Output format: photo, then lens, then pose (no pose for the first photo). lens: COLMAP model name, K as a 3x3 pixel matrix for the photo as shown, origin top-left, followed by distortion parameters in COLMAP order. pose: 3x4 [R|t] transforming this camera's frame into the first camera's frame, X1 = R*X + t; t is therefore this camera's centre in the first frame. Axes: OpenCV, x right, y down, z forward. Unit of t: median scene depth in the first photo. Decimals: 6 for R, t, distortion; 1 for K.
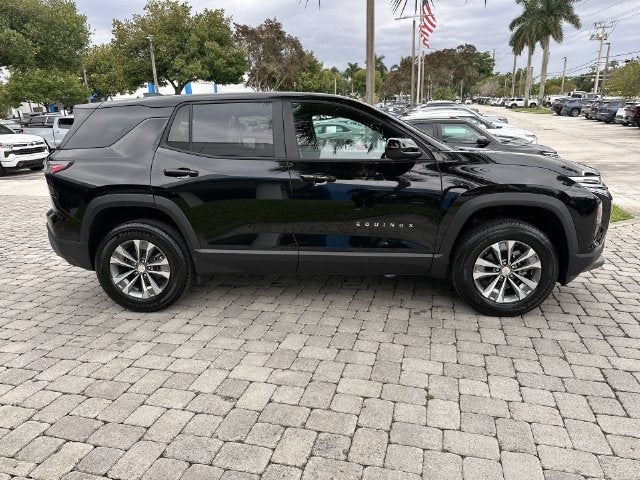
lens RADIAL K [[451.1, 0, 319.8], [0, 451.1, 240.6], [0, 0, 1]] dist [0.042575, -0.057837]
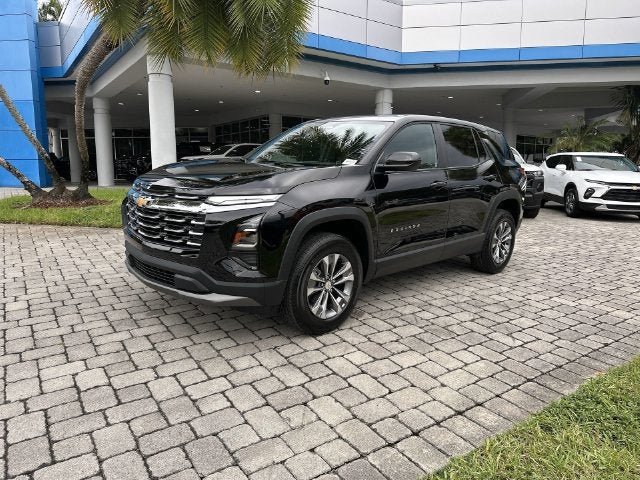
lens RADIAL K [[451.1, 0, 321.8], [0, 451.1, 231.0], [0, 0, 1]] dist [0.042575, -0.057837]
pose [[-0.653490, 0.126319, -0.746320, 1.047489], [-0.202736, 0.920744, 0.333360, -0.439950], [0.729279, 0.369153, -0.576088, 1.812988]]
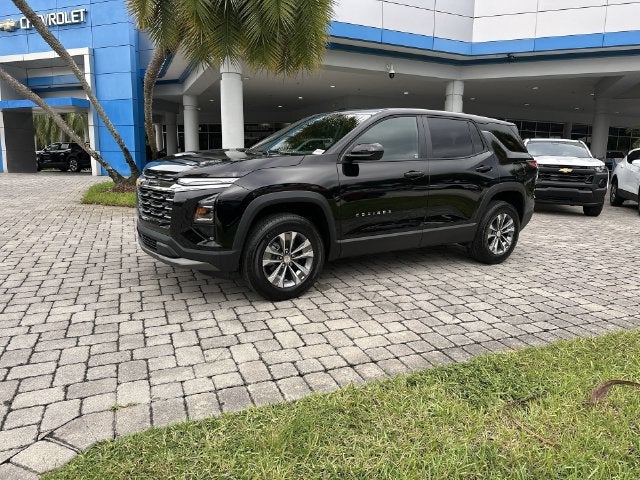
lens RADIAL K [[451.1, 0, 323.8], [0, 451.1, 234.2], [0, 0, 1]] dist [0.042575, -0.057837]
pose [[-0.790101, 0.110878, -0.602865, 0.936120], [-0.168044, 0.906645, 0.386983, -0.506432], [0.589492, 0.407064, -0.697709, 2.083596]]
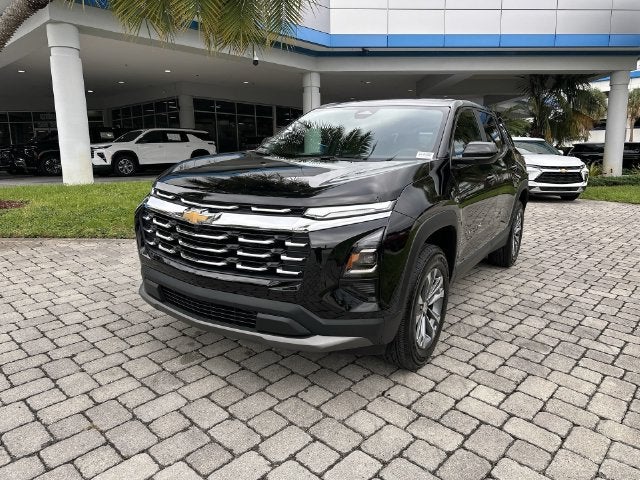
lens RADIAL K [[451.1, 0, 323.9], [0, 451.1, 232.6], [0, 0, 1]] dist [0.042575, -0.057837]
pose [[-0.465893, 0.182692, -0.865776, 1.081170], [-0.230182, 0.919743, 0.317946, -0.356945], [0.854377, 0.347414, -0.386449, 1.460126]]
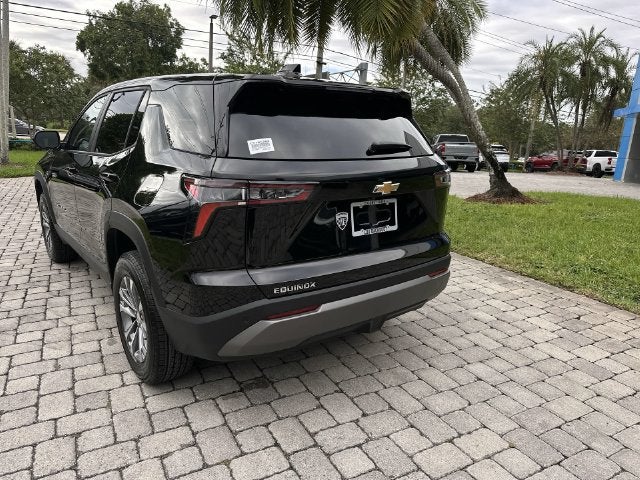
lens RADIAL K [[451.1, 0, 319.1], [0, 451.1, 238.6], [0, 0, 1]] dist [0.042575, -0.057837]
pose [[-0.683762, -0.168170, 0.710062, -0.977772], [0.165237, 0.912121, 0.375142, -0.372170], [-0.710751, 0.373837, -0.595885, 1.590612]]
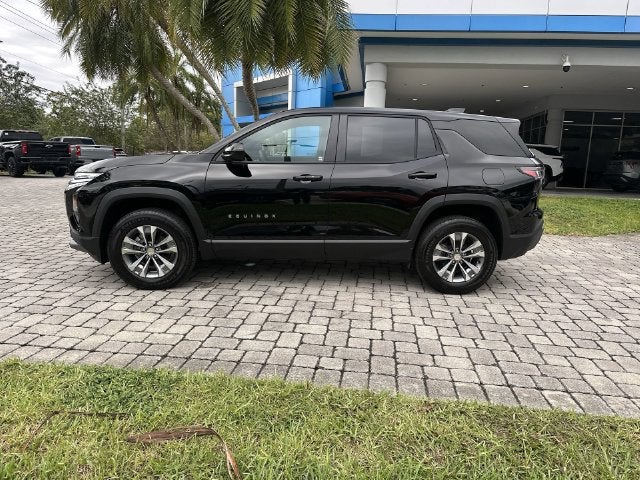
lens RADIAL K [[451.1, 0, 323.5], [0, 451.1, 237.1], [0, 0, 1]] dist [0.042575, -0.057837]
pose [[-0.990724, 0.016182, -0.134920, 0.144921], [-0.043878, 0.901605, 0.430330, -0.568394], [0.128608, 0.432258, -0.892532, 2.360356]]
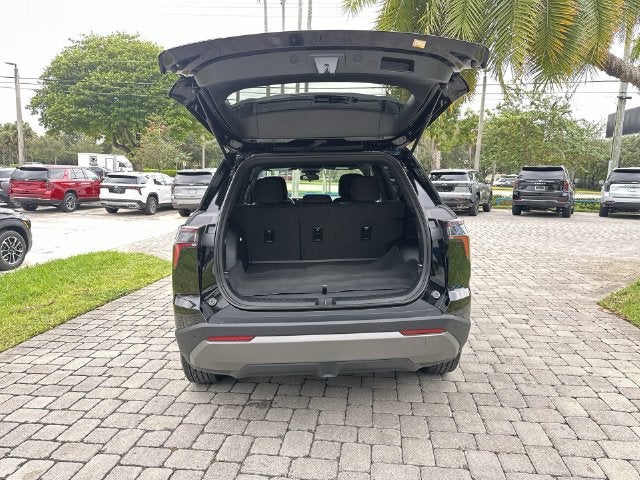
lens RADIAL K [[451.1, 0, 325.6], [0, 451.1, 238.1], [0, 0, 1]] dist [0.042575, -0.057837]
pose [[-0.133142, -0.110281, 0.984942, -1.220129], [0.255650, 0.956338, 0.141637, -0.287686], [-0.957557, 0.270658, -0.099136, 1.222979]]
